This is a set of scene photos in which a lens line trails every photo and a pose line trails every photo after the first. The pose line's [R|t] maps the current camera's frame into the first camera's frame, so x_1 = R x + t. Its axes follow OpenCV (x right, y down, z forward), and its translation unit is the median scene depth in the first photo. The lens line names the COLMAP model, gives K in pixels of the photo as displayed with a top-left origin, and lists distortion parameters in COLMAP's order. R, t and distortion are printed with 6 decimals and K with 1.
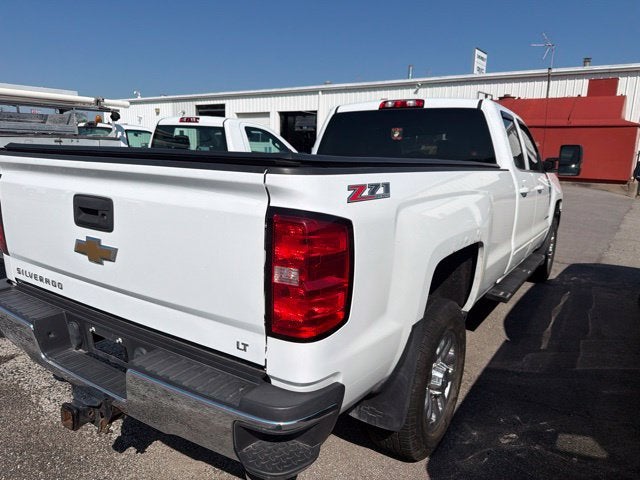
lens RADIAL K [[448.7, 0, 321.0], [0, 448.7, 246.4], [0, 0, 1]] dist [0.034349, -0.043565]
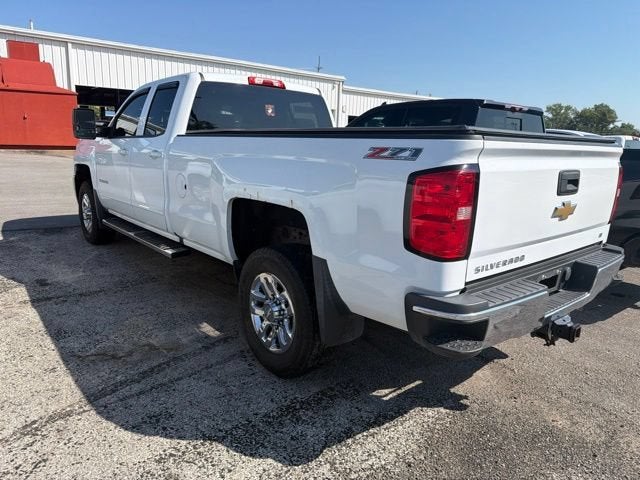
lens RADIAL K [[448.7, 0, 321.0], [0, 448.7, 246.4], [0, 0, 1]] dist [0.034349, -0.043565]
pose [[0.290167, -0.239482, 0.926527, -0.892473], [0.169207, 0.965766, 0.196632, -0.125130], [-0.941898, 0.099718, 0.320756, 0.566263]]
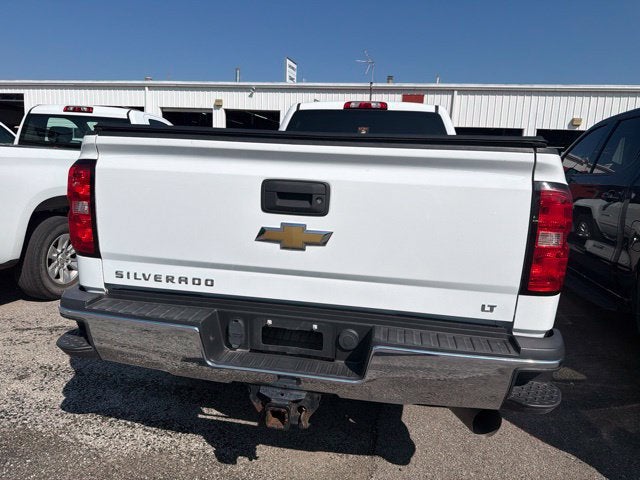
lens RADIAL K [[448.1, 0, 324.3], [0, 448.1, 240.4], [0, 0, 1]] dist [0.044026, -0.061069]
pose [[0.917464, -0.059191, 0.393390, -0.364430], [0.066489, 0.997775, -0.004936, 0.011312], [-0.392222, 0.030685, 0.919359, 0.041788]]
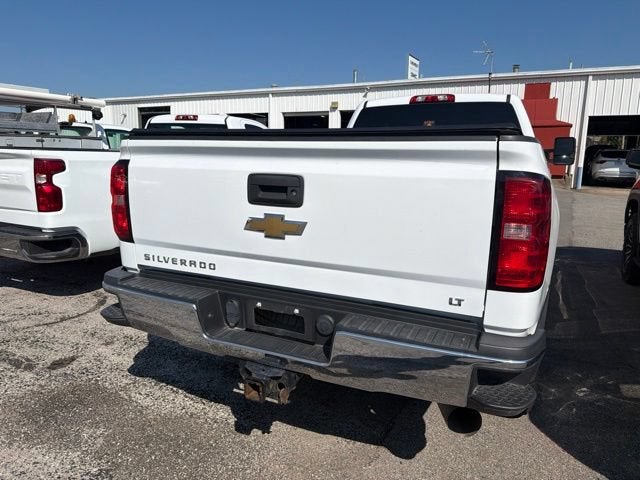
lens RADIAL K [[448.1, 0, 324.3], [0, 448.1, 240.4], [0, 0, 1]] dist [0.044026, -0.061069]
pose [[0.989718, -0.038833, 0.137658, -0.236382], [0.041605, 0.998984, -0.017320, 0.028518], [-0.136846, 0.022869, 0.990328, -0.019325]]
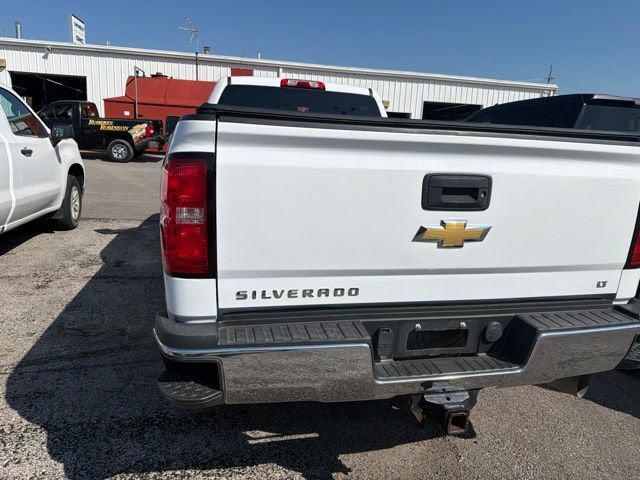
lens RADIAL K [[455.5, 0, 321.8], [0, 455.5, 235.9], [0, 0, 1]] dist [0.000103, -0.003209]
pose [[0.684304, -0.138966, 0.715833, -0.600780], [0.123087, 0.989599, 0.074448, -0.039886], [-0.718734, 0.037165, 0.694291, 0.245506]]
